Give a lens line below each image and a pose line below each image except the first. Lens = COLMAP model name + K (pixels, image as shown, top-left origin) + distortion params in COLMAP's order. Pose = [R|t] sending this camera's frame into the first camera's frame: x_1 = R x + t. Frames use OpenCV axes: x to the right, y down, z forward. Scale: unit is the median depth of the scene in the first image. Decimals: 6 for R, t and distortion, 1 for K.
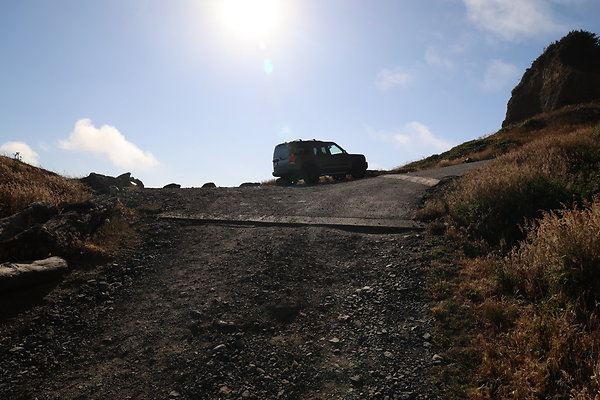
lens RADIAL K [[420.3, 0, 300.0], [0, 420.3, 200.0], [0, 0, 1]] dist [-0.110530, 0.108510]
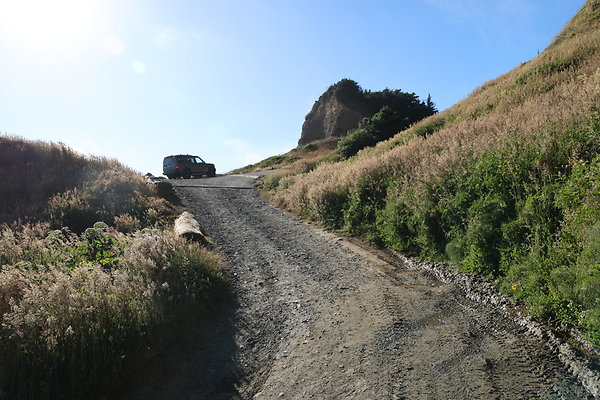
lens RADIAL K [[420.3, 0, 300.0], [0, 420.3, 200.0], [0, 0, 1]] dist [-0.110530, 0.108510]
pose [[0.901234, 0.000661, 0.433332, -0.264222], [0.007472, 0.999826, -0.017066, 0.070527], [-0.433268, 0.018618, 0.901073, -0.677879]]
